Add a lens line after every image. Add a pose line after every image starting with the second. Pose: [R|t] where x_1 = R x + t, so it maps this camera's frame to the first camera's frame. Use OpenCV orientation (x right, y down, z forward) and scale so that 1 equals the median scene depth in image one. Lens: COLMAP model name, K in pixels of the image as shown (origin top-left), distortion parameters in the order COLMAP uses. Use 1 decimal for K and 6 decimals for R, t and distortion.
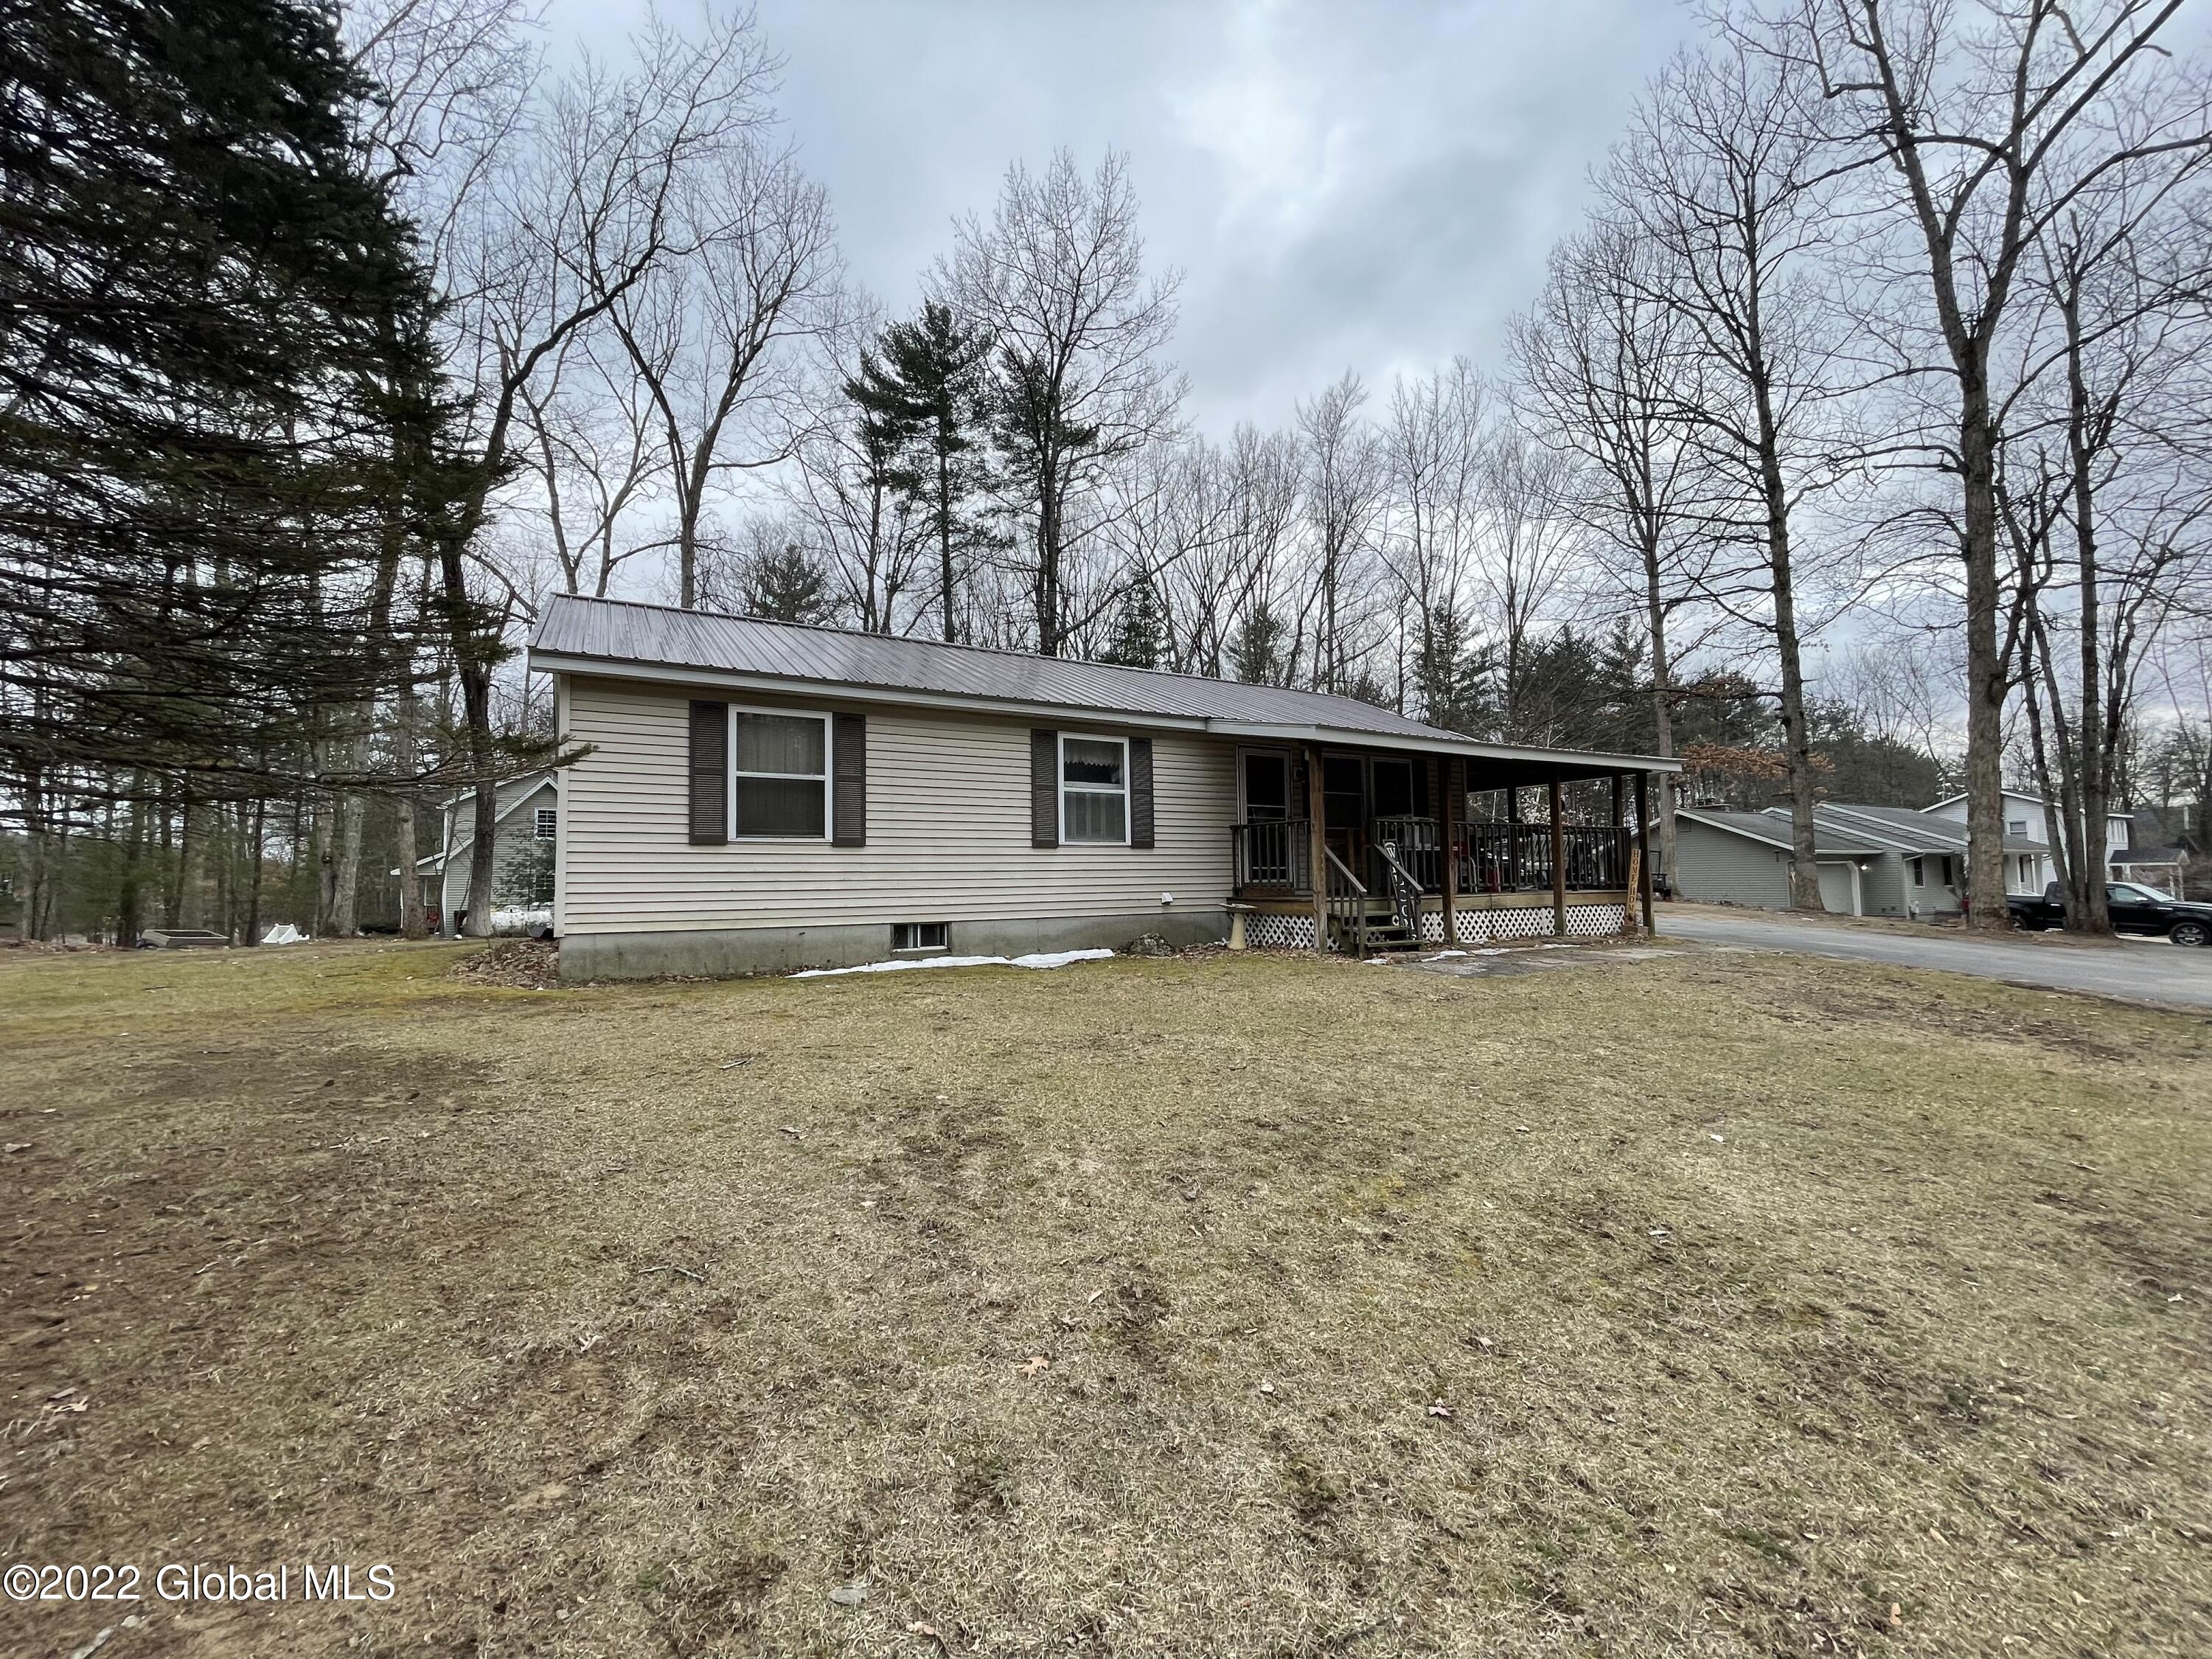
lens RADIAL K [[871.3, 0, 1106.0], [0, 871.3, 829.5], [0, 0, 1]] dist [0.000154, 0.000187]
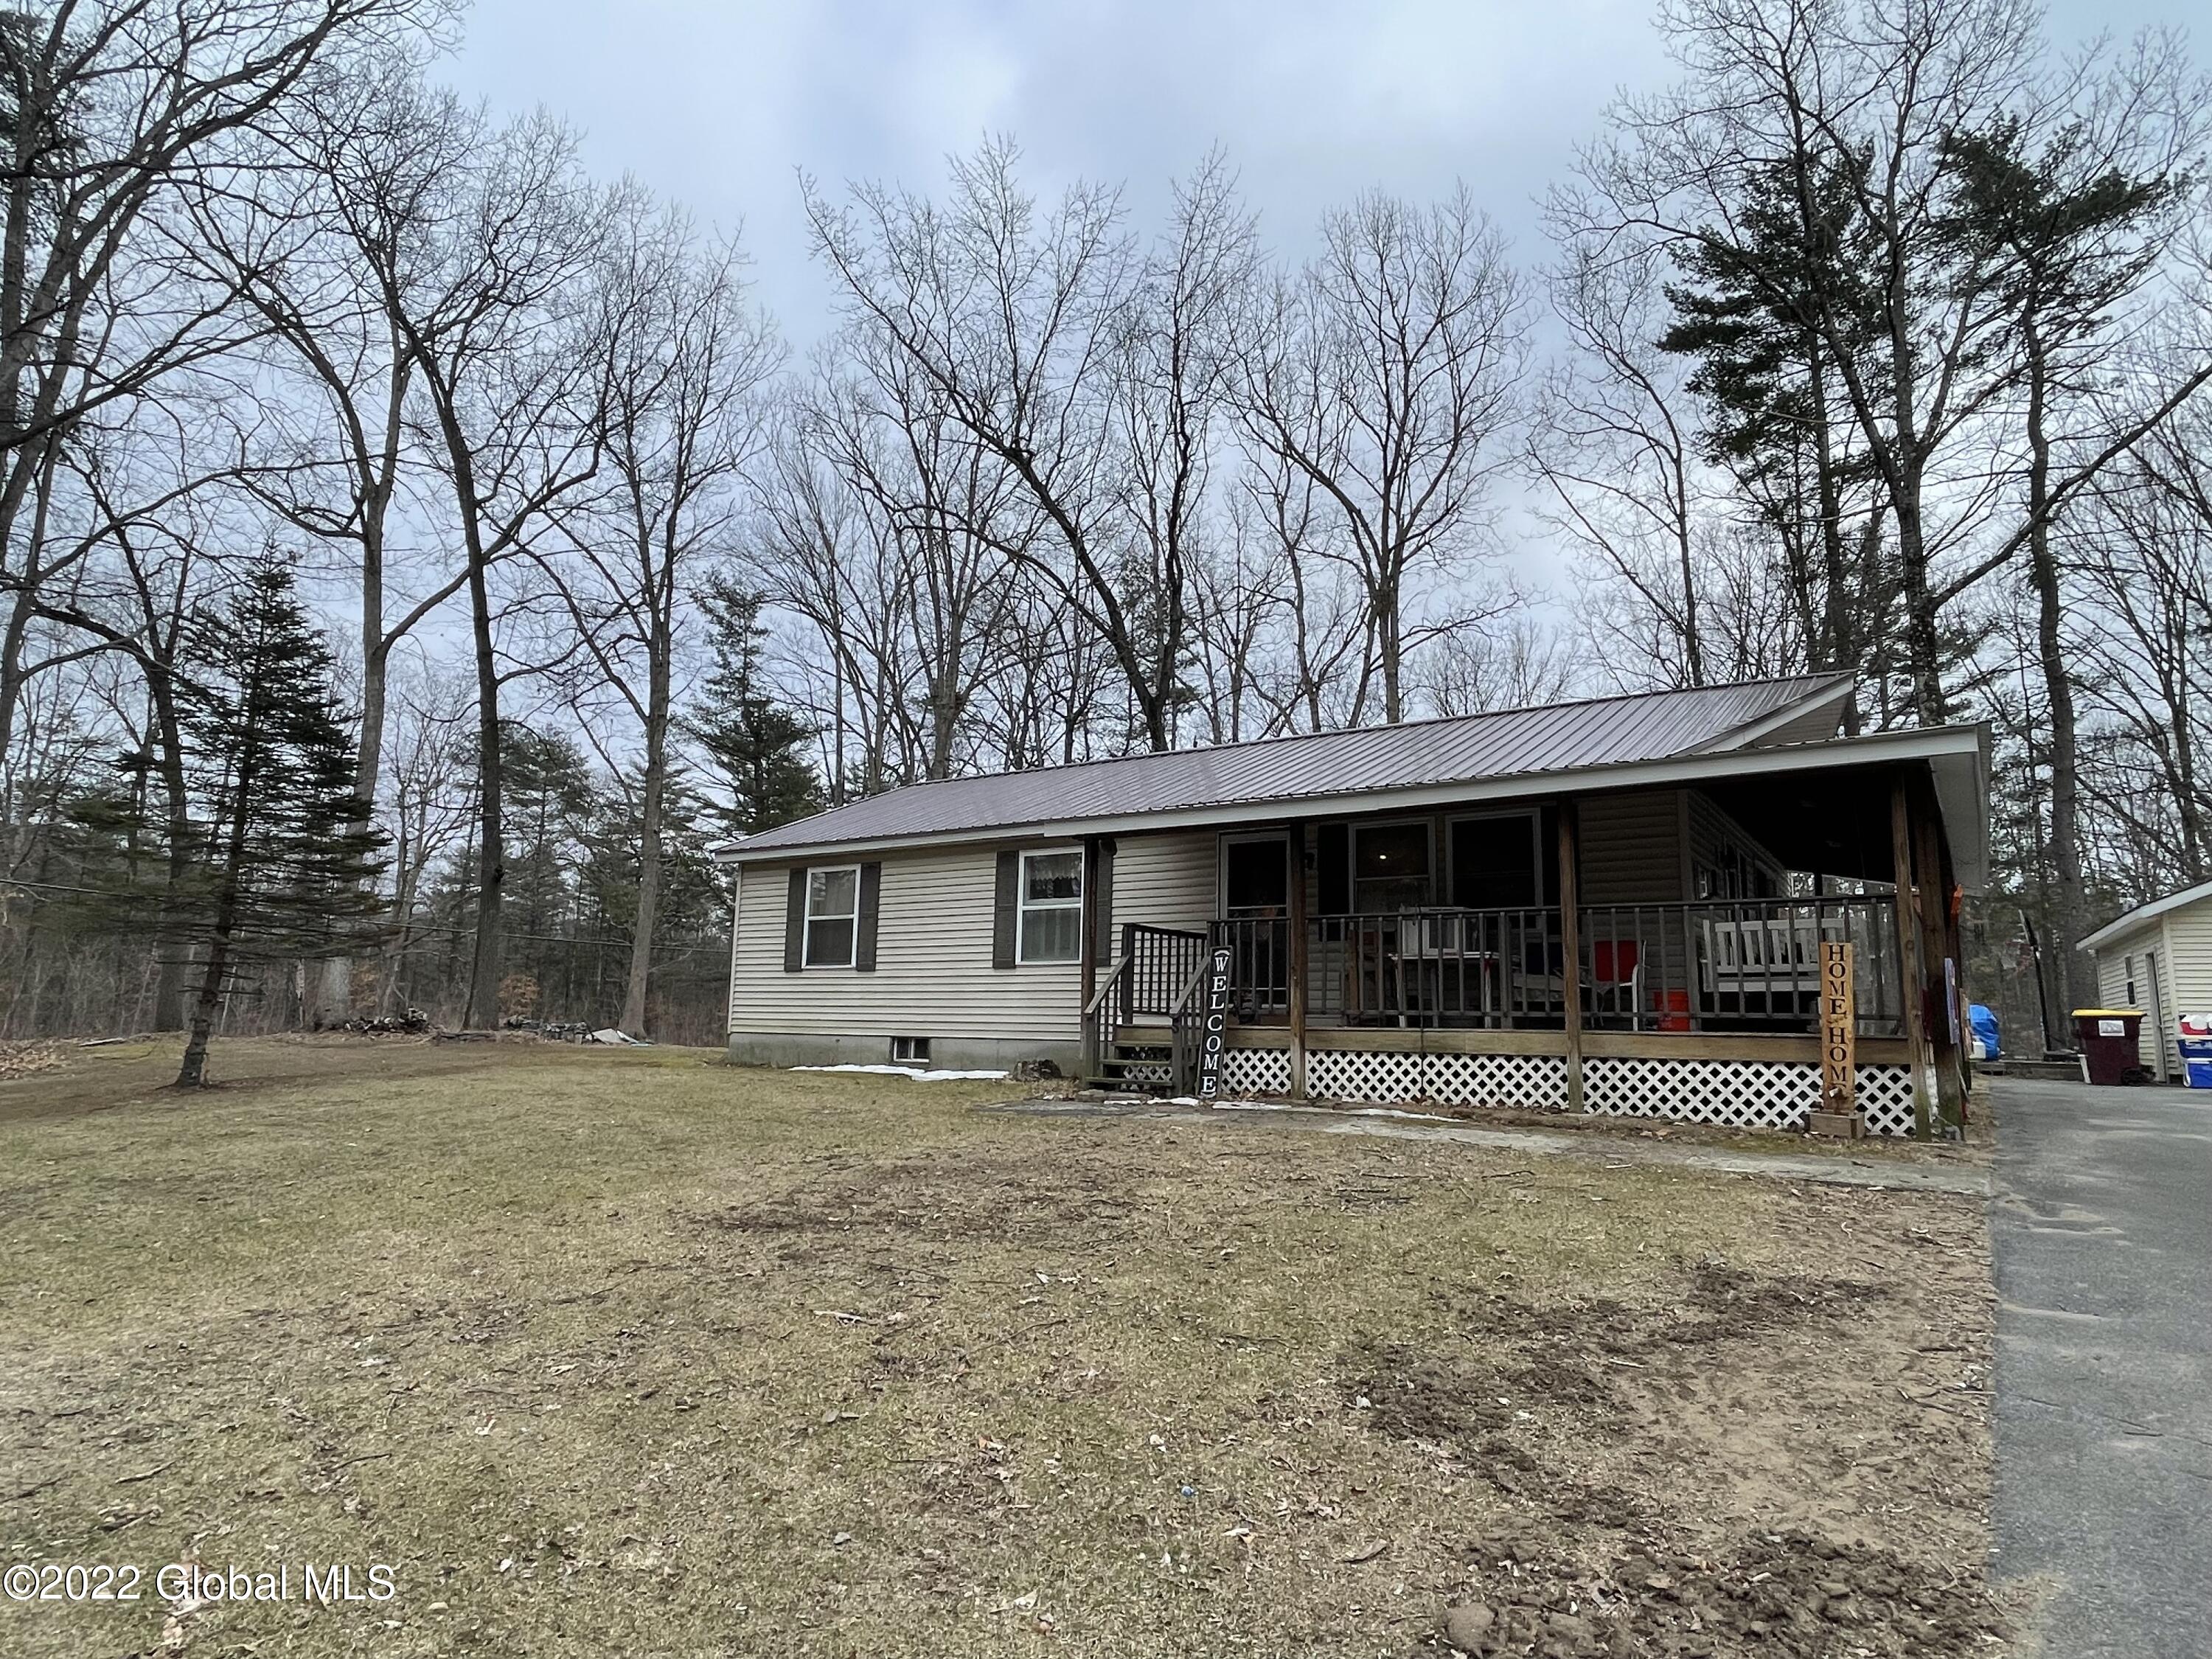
lens RADIAL K [[1273.7, 0, 1106.0], [0, 1273.7, 829.5], [0, 0, 1]] dist [-0.006564, -0.001381]
pose [[0.425175, -0.121982, -0.896854, 1.320837], [0.025383, 0.992094, -0.122902, 0.045753], [0.904755, 0.029490, 0.424910, 0.478335]]
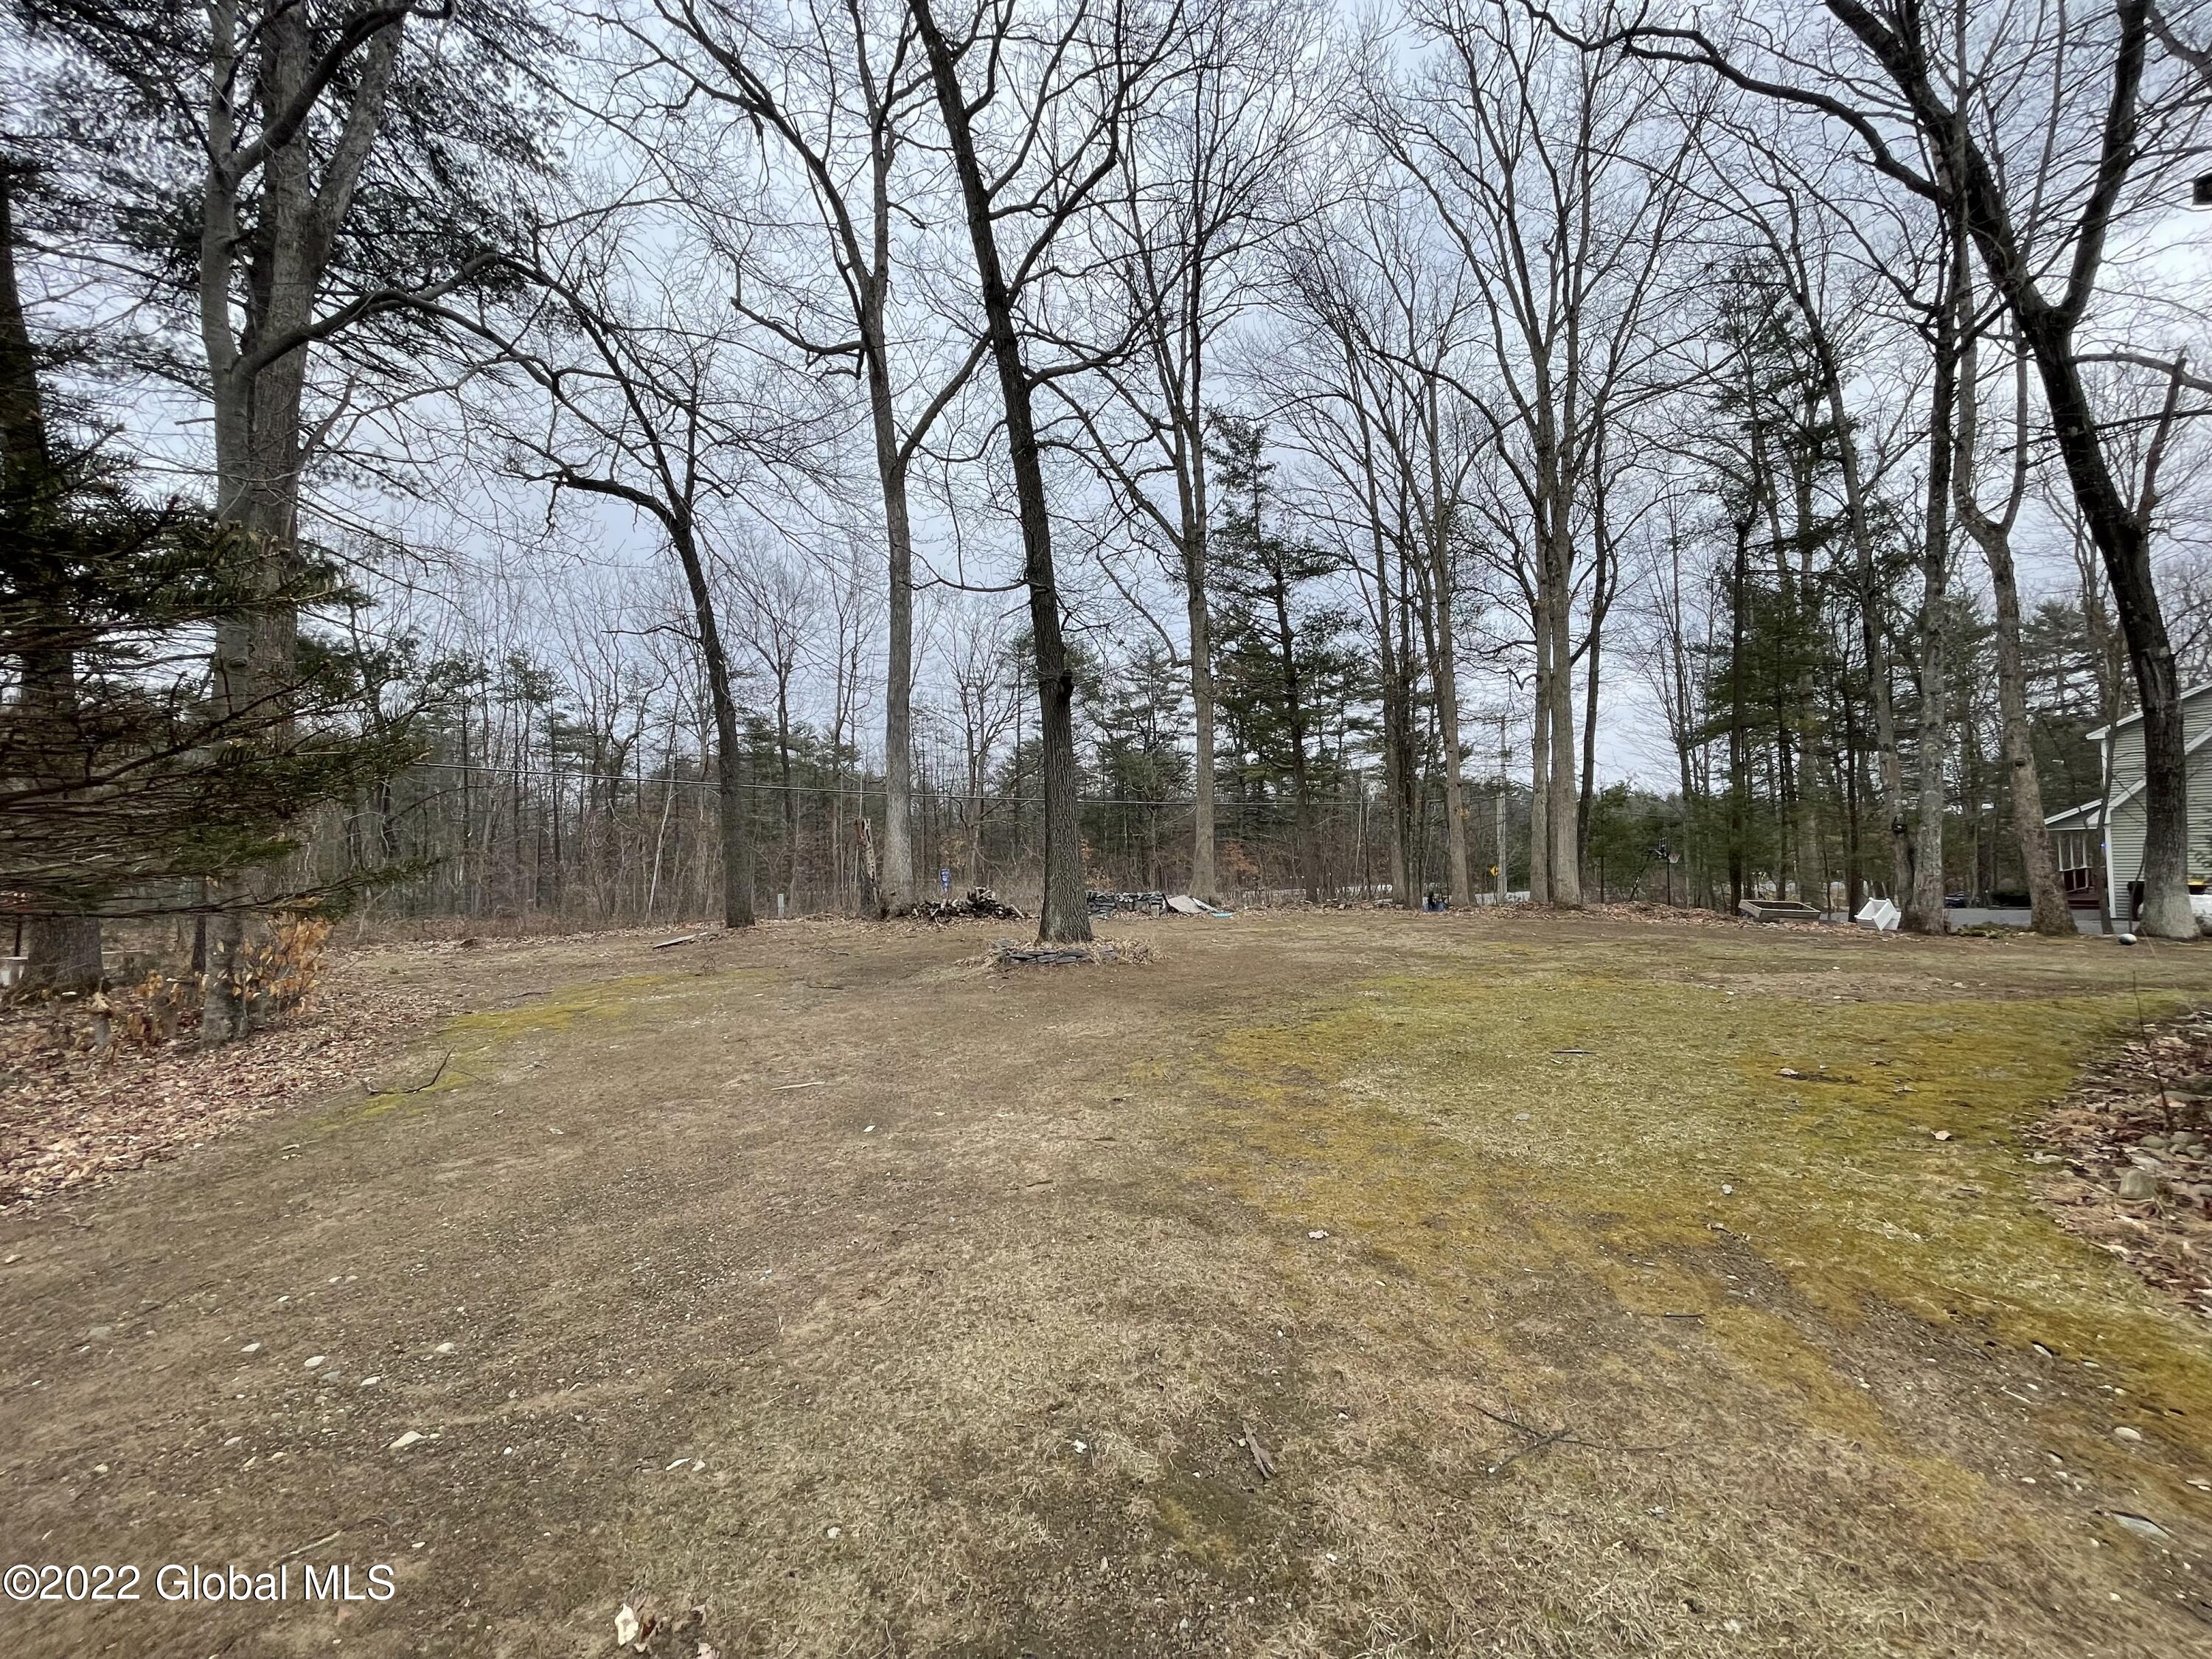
lens RADIAL K [[884.0, 0, 1106.0], [0, 884.0, 829.5], [0, 0, 1]] dist [-0.004123, 0.000631]
pose [[0.064430, -0.022332, -0.997672, -0.290991], [0.081430, 0.996533, -0.017047, -0.010398], [0.994594, -0.080142, 0.066026, 0.431213]]
